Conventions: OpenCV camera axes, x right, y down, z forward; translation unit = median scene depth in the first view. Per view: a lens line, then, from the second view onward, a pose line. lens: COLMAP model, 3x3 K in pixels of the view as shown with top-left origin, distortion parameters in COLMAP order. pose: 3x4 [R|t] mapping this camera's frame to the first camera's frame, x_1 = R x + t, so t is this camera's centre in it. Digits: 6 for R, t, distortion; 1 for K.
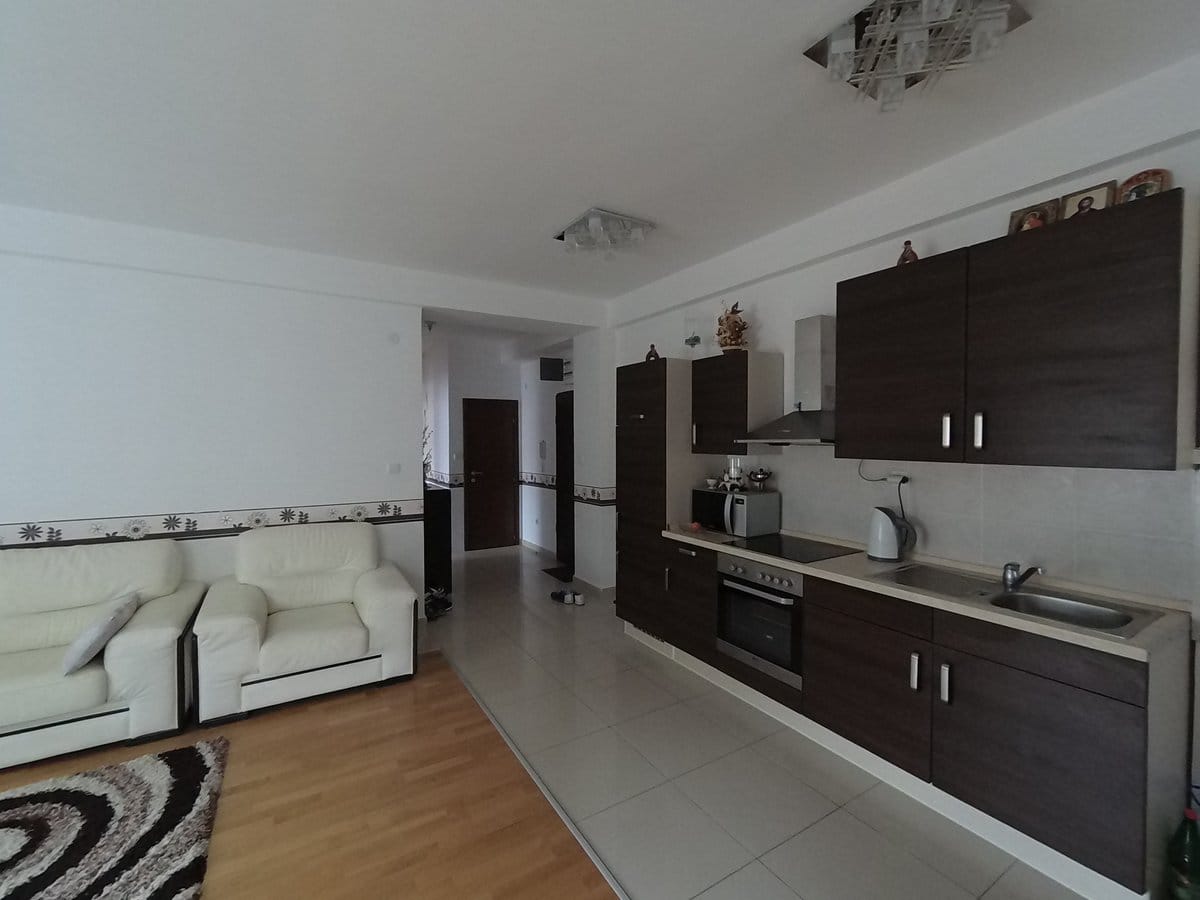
lens RADIAL K [[511.5, 0, 600.8], [0, 511.5, 448.9], [0, 0, 1]] dist [-0.000045, -0.000898]
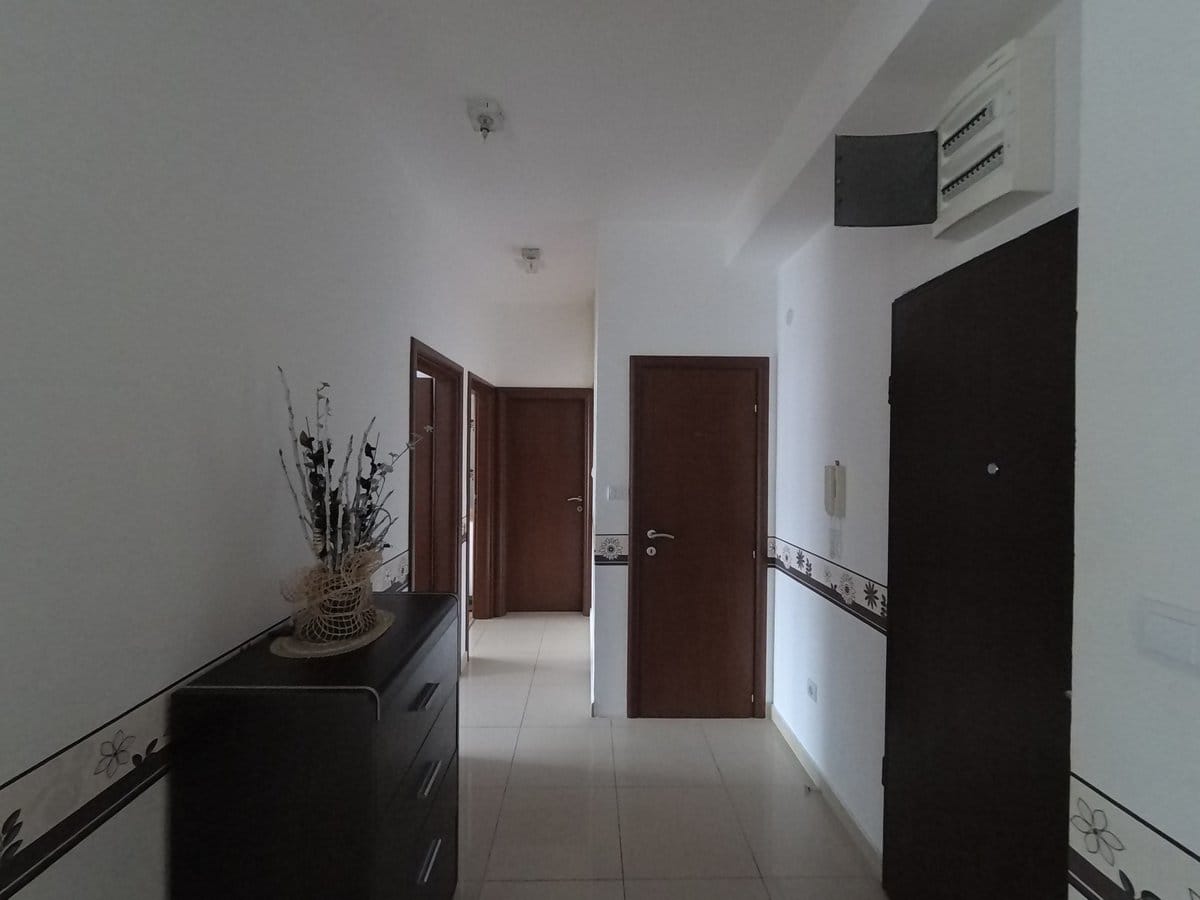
lens RADIAL K [[511.5, 0, 600.0], [0, 511.5, 451.3], [0, 0, 1]] dist [-0.000045, -0.000898]
pose [[0.865426, 0.017287, -0.500738, -0.077610], [-0.021804, 0.999757, -0.003169, -0.017796], [0.500562, 0.013660, 0.865593, 0.616404]]
